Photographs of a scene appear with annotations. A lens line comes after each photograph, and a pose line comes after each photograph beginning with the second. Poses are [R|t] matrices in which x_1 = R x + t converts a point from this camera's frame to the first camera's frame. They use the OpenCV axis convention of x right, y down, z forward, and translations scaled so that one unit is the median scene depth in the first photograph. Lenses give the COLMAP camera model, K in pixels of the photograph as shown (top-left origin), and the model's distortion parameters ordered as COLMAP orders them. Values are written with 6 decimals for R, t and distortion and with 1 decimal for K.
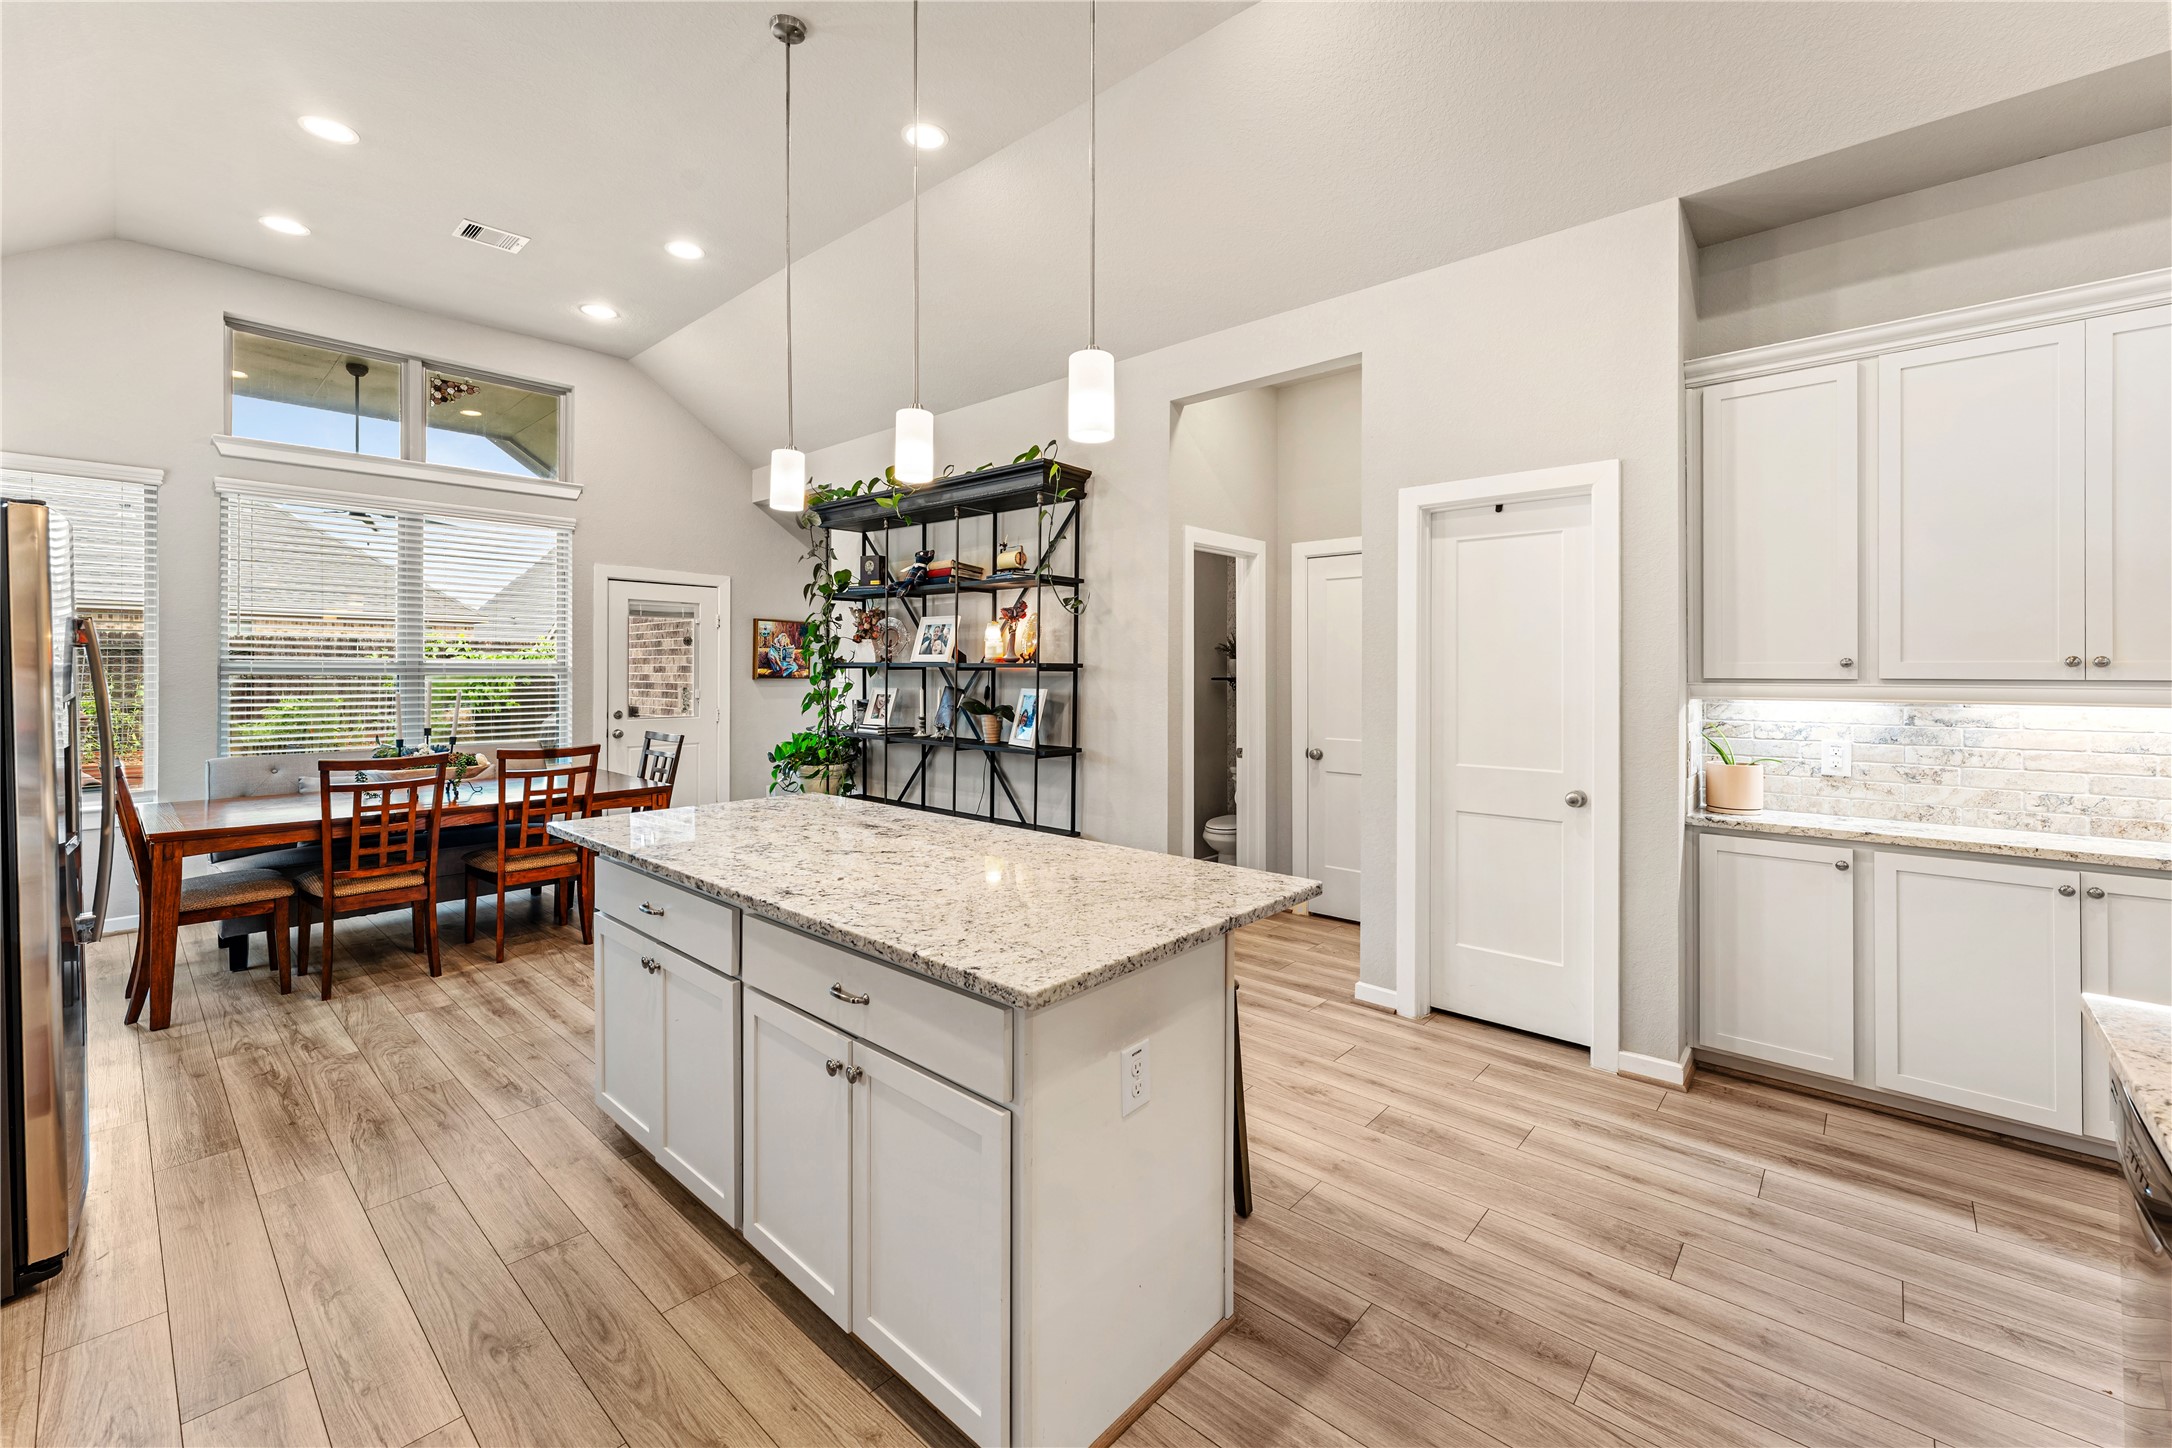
lens RADIAL K [[890.6, 0, 1074.5], [0, 890.6, 667.0], [0, 0, 1]] dist [-0.000330, -0.000061]
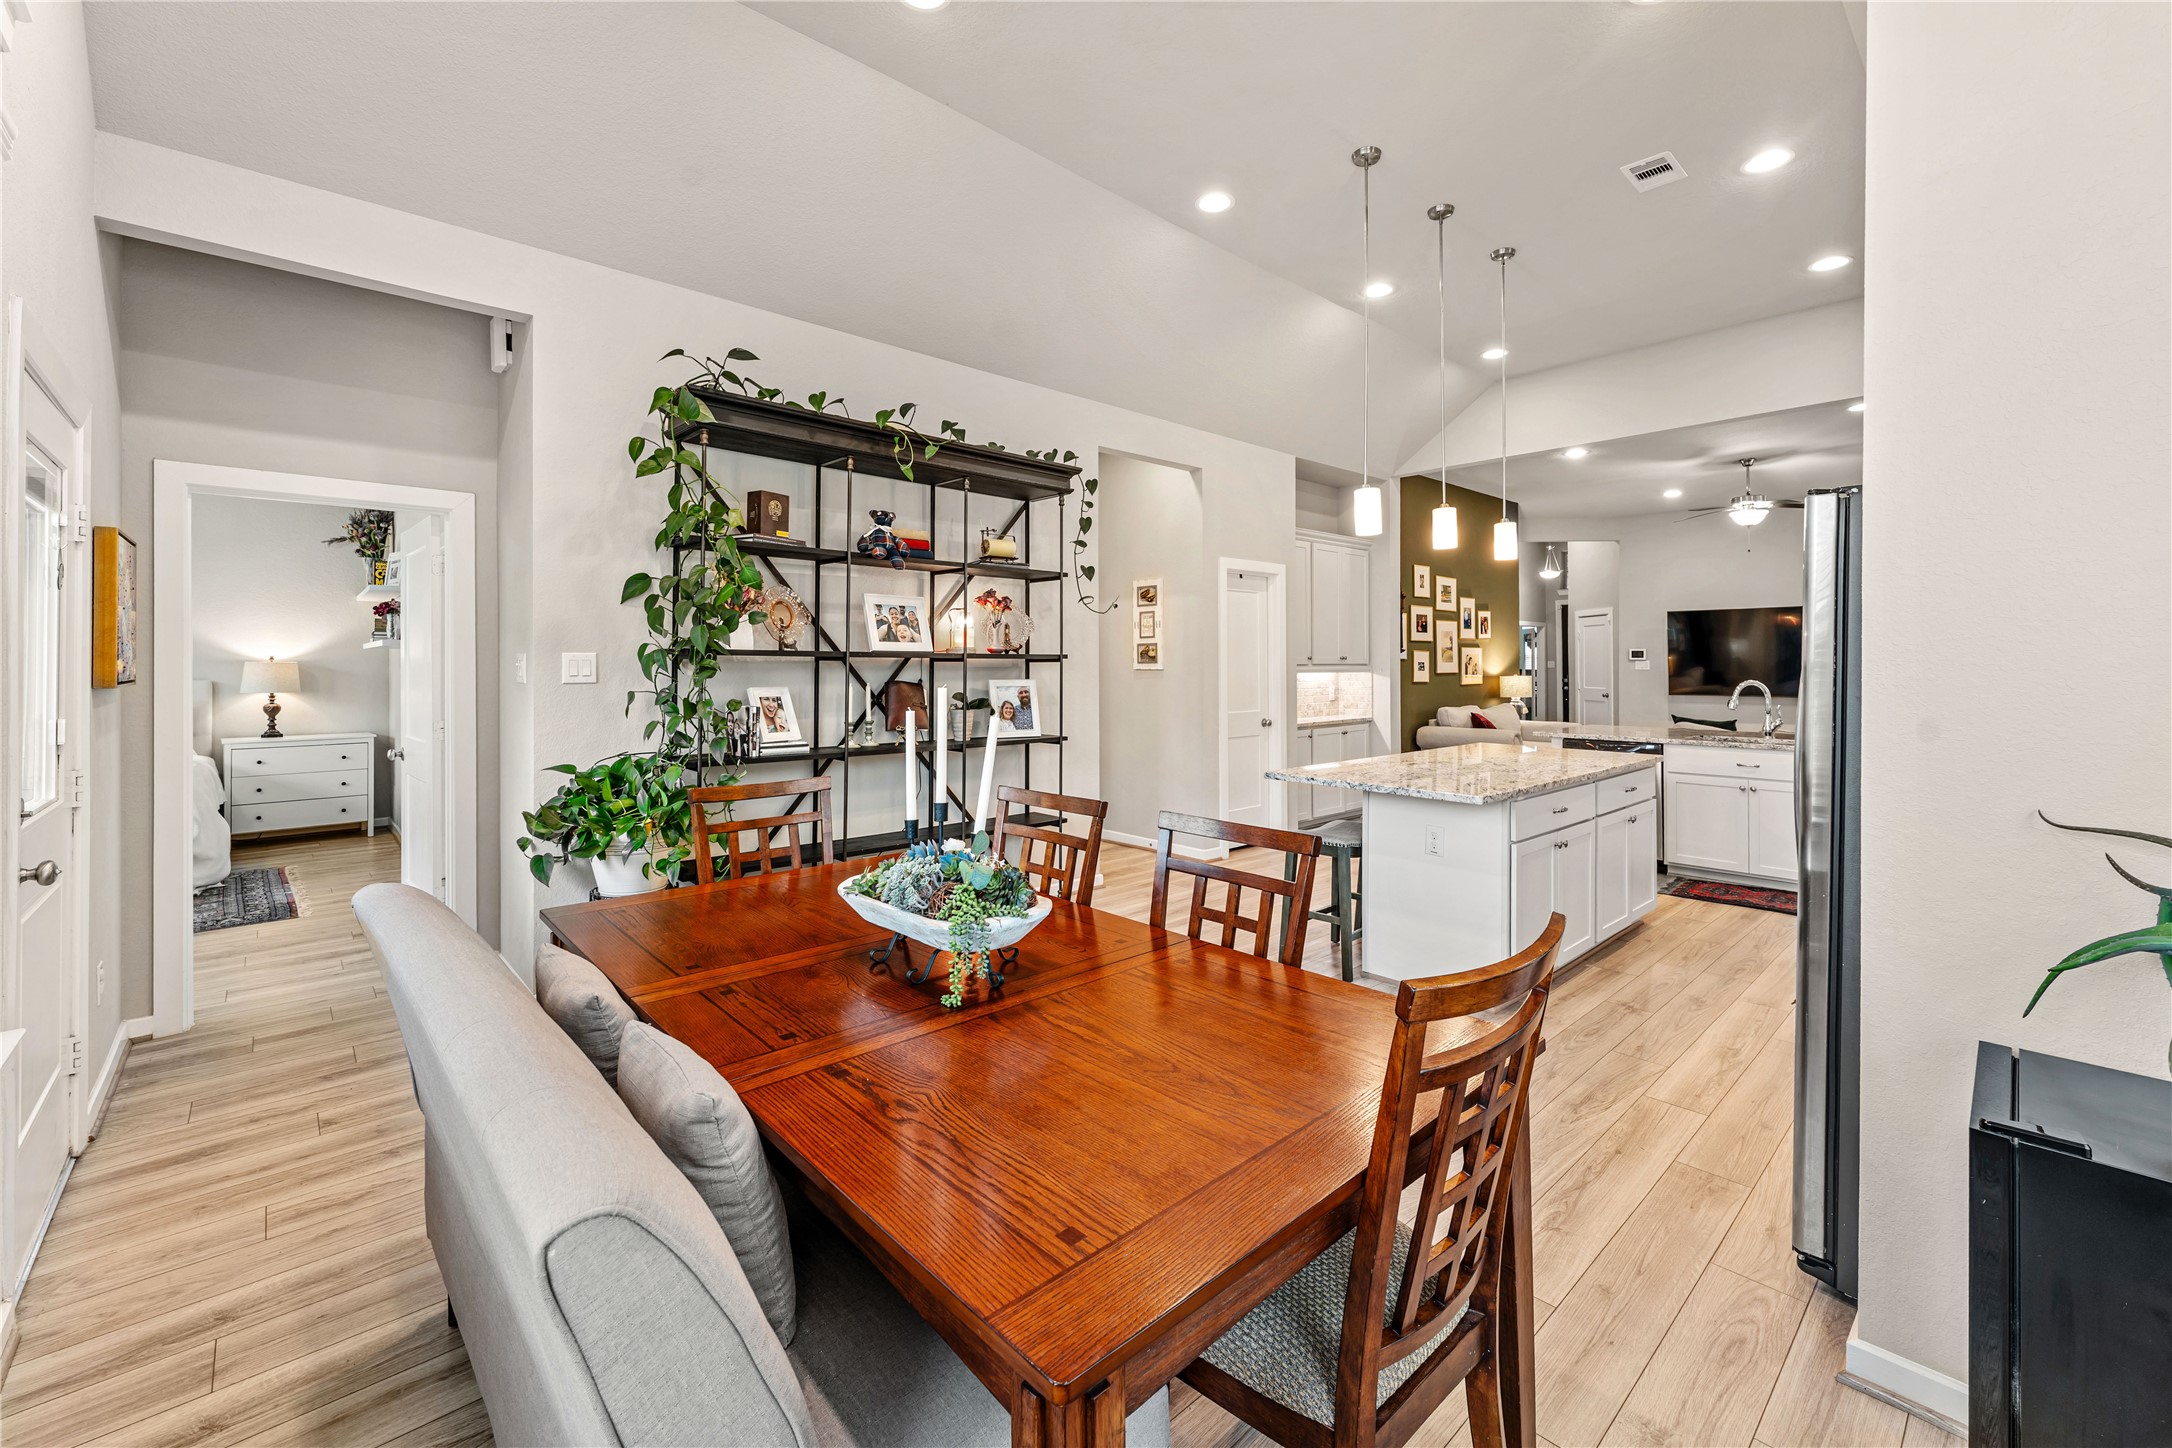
lens RADIAL K [[898.6, 0, 1082.1], [0, 898.6, 653.1], [0, 0, 1]] dist [-0.000041, -0.000033]
pose [[0.091793, 0.007356, 0.995751, -1.965023], [-0.003660, 0.999968, -0.007050, 0.002739], [-0.995771, -0.002997, 0.091817, 1.550546]]
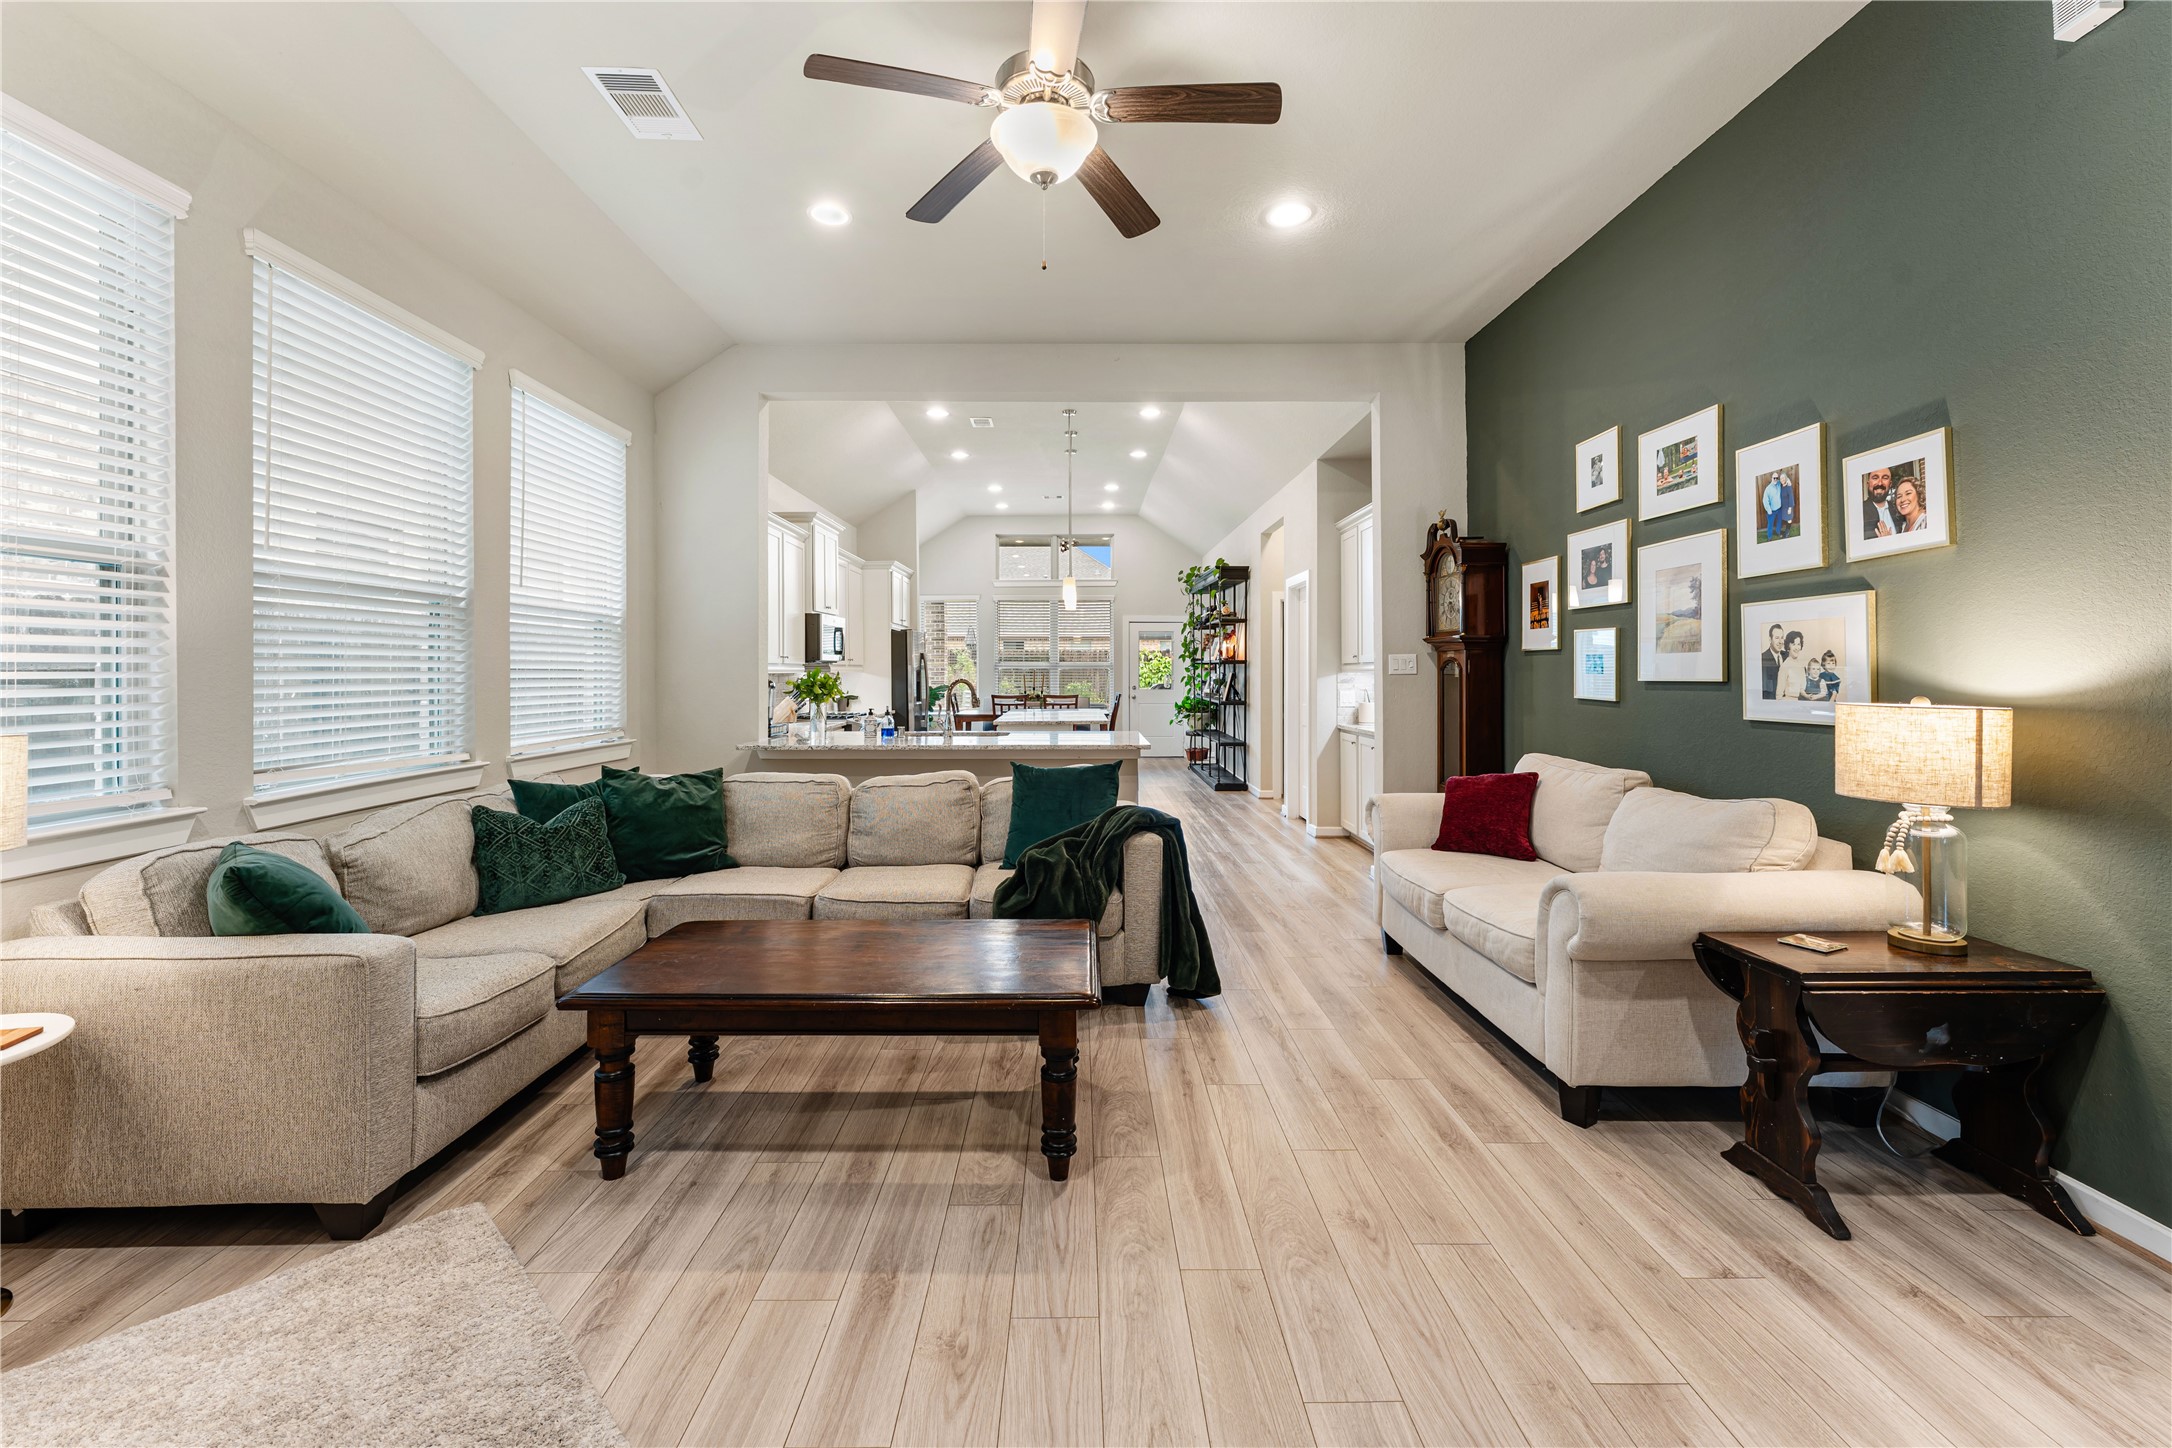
lens RADIAL K [[870.8, 0, 1072.4], [0, 870.8, 680.6], [0, 0, 1]] dist [-0.000850, -0.000201]
pose [[0.672246, 0.004522, -0.740314, 2.253982], [0.007504, 0.999888, 0.012922, 0.028009], [0.740290, -0.014242, 0.672137, -1.191995]]
